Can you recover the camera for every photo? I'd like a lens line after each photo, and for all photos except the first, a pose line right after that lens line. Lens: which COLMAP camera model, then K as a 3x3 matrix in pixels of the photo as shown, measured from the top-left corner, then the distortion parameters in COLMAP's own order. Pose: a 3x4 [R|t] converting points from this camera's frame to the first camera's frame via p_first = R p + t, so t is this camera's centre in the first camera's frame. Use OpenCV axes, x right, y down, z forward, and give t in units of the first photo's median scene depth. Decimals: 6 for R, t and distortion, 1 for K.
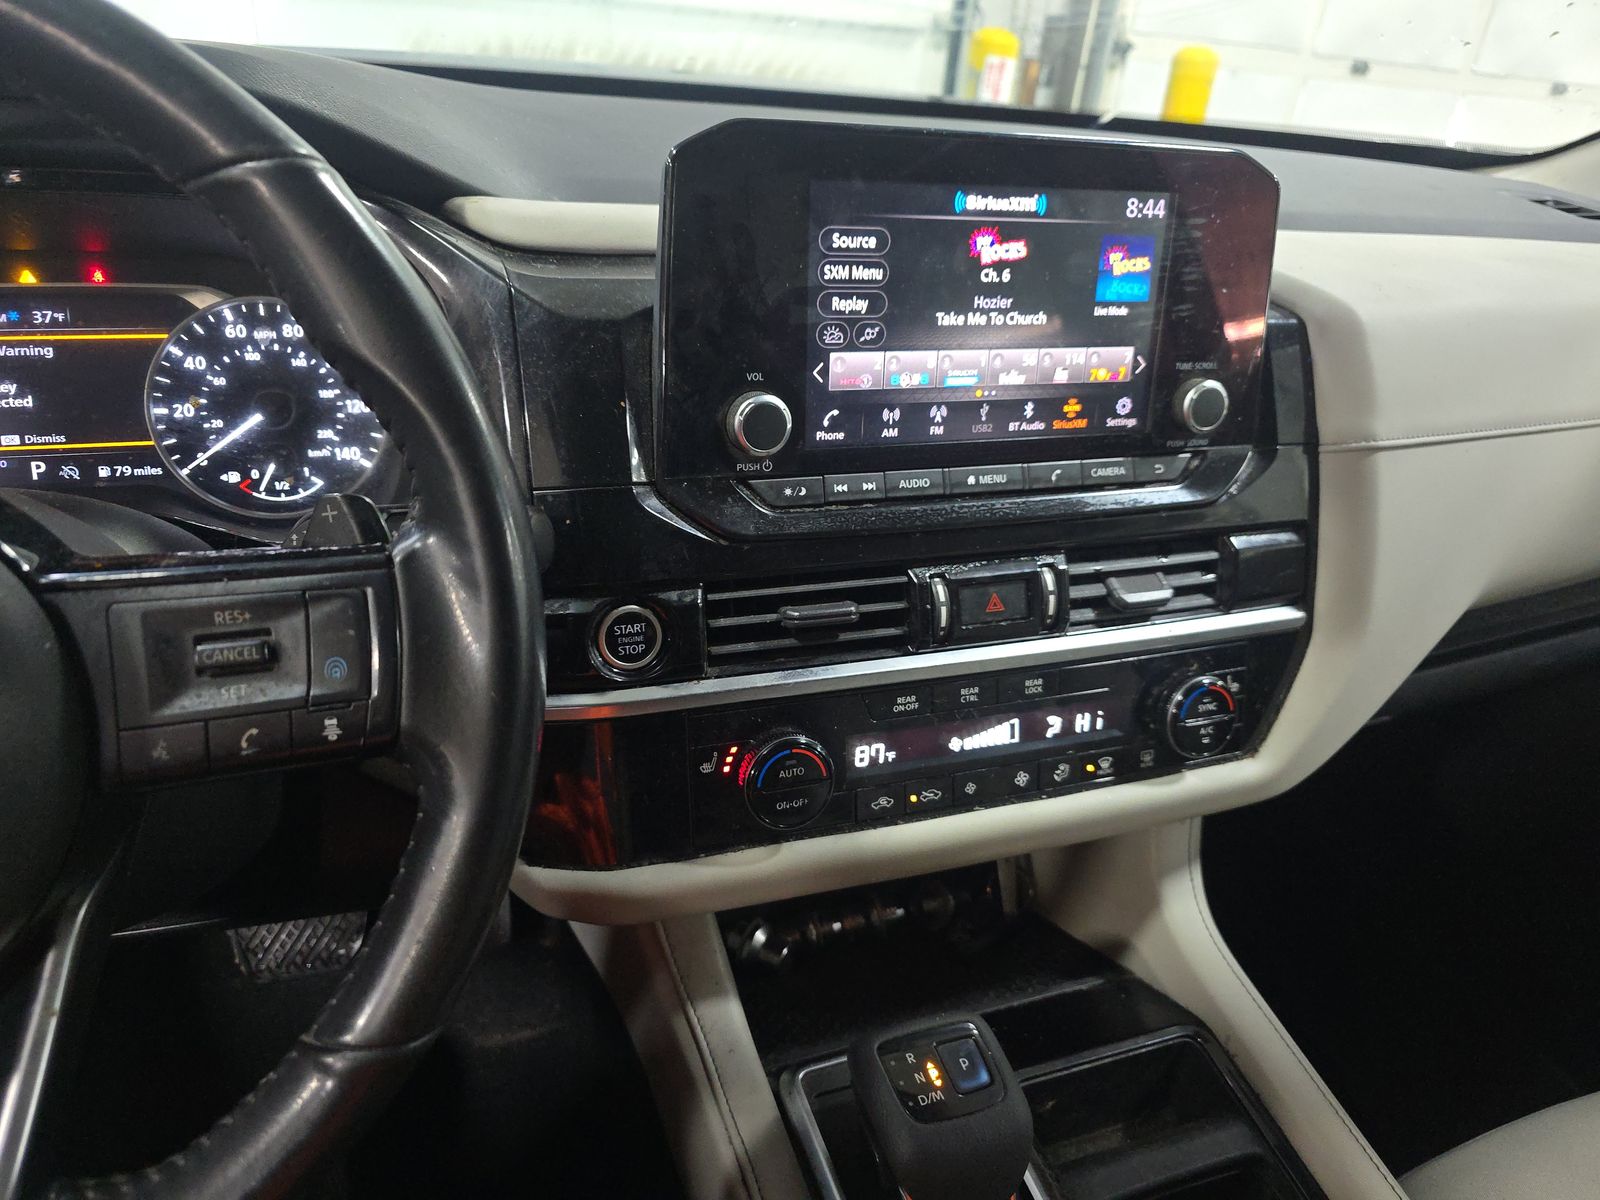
lens RADIAL K [[1052.3, 0, 834.0], [0, 1052.3, 599.6], [0, 0, 1]] dist [0.045282, -0.051440]
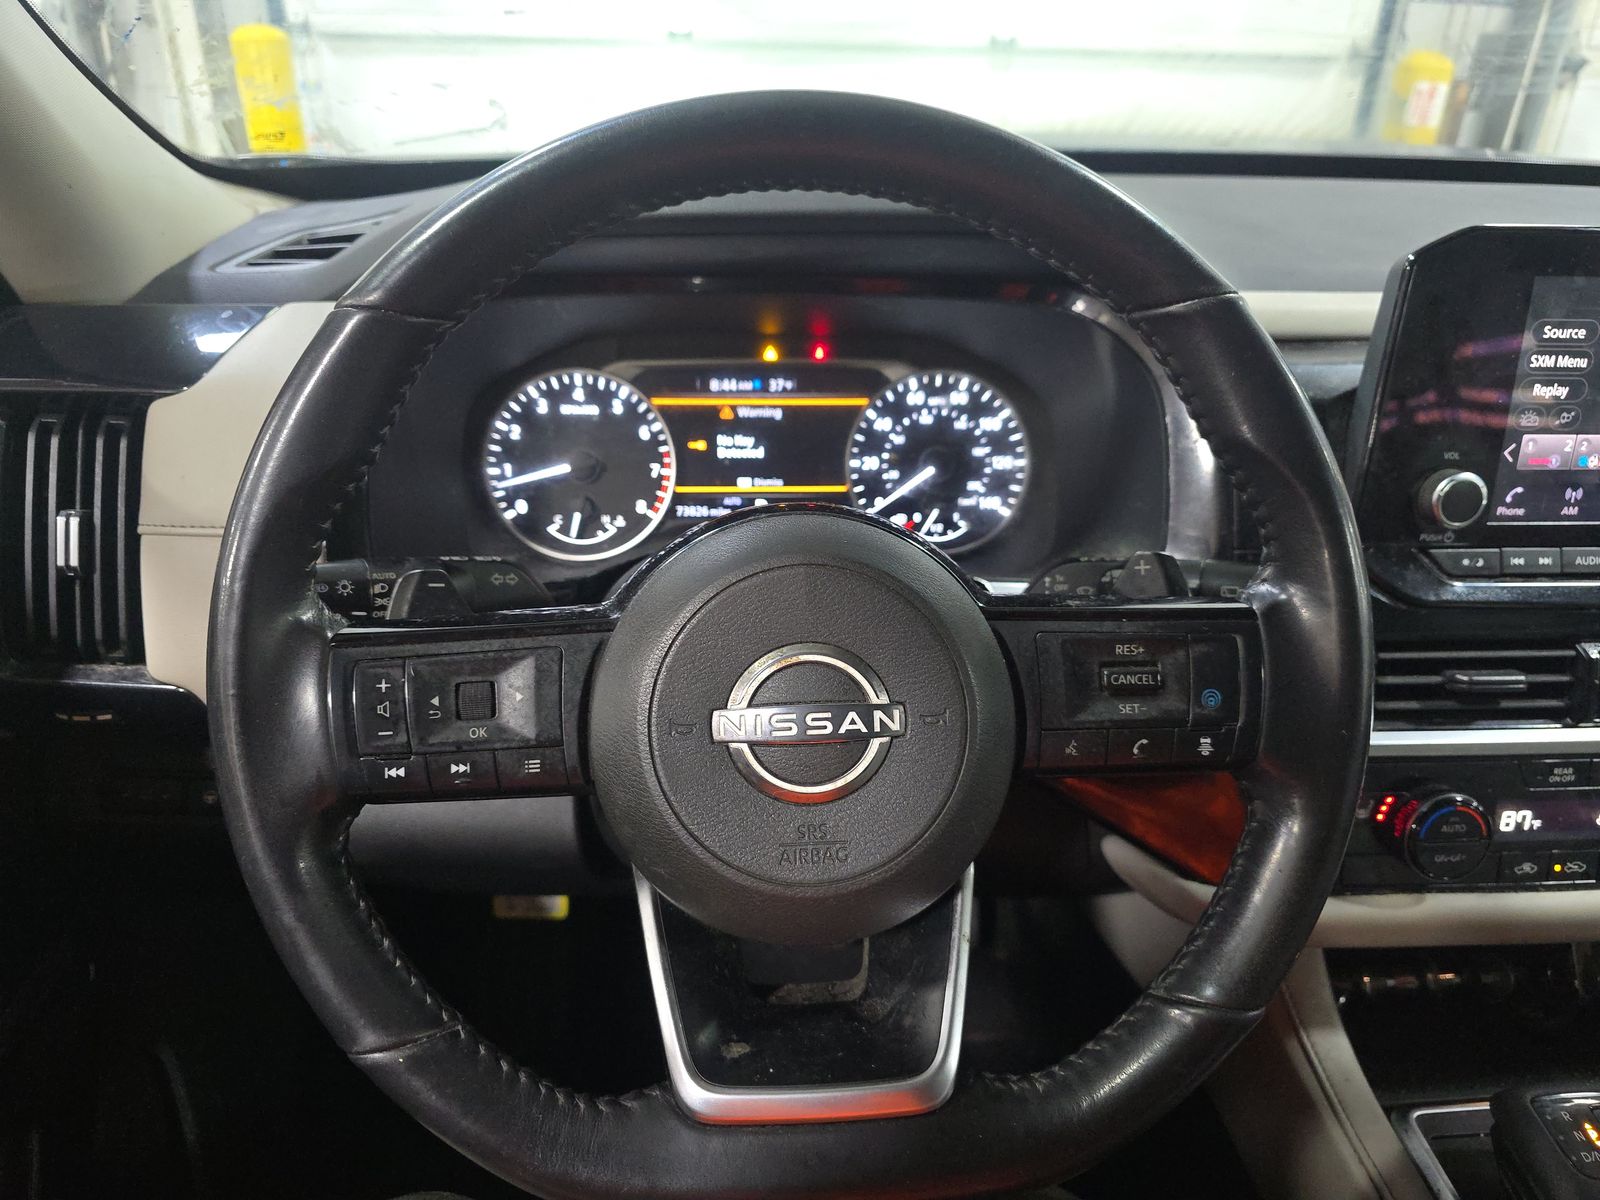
lens RADIAL K [[1087.2, 0, 800.0], [0, 1087.2, 600.0], [0, 0, 1]] dist [-0.001564, -0.022123]
pose [[0.955511, 0.070162, -0.286489, -0.330863], [-0.078631, 0.996739, -0.018146, 0.006712], [0.284282, 0.039866, 0.957912, -0.208217]]
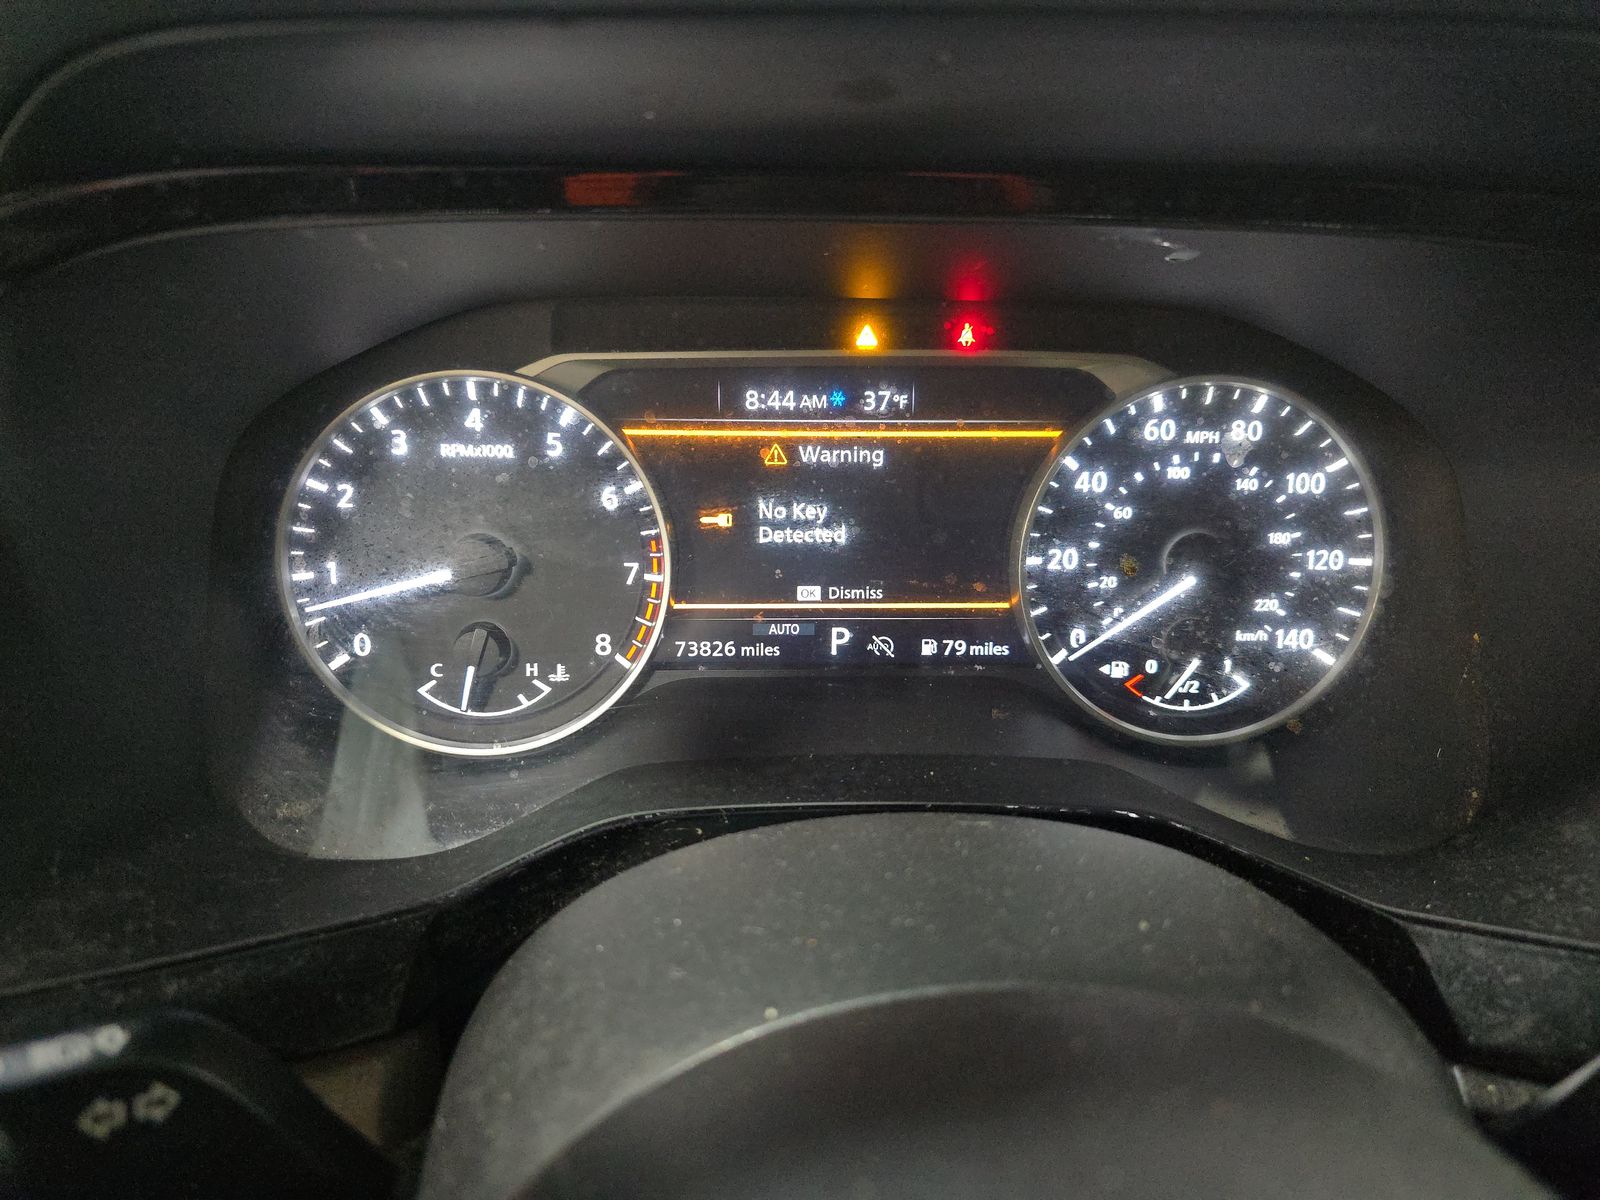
lens RADIAL K [[1087.2, 0, 800.0], [0, 1087.2, 600.0], [0, 0, 1]] dist [-0.001564, -0.022123]
pose [[0.952576, 0.099610, -0.287535, -0.588258], [-0.088974, 0.994785, 0.049860, -0.176397], [0.291002, -0.021913, 0.956471, 0.373083]]
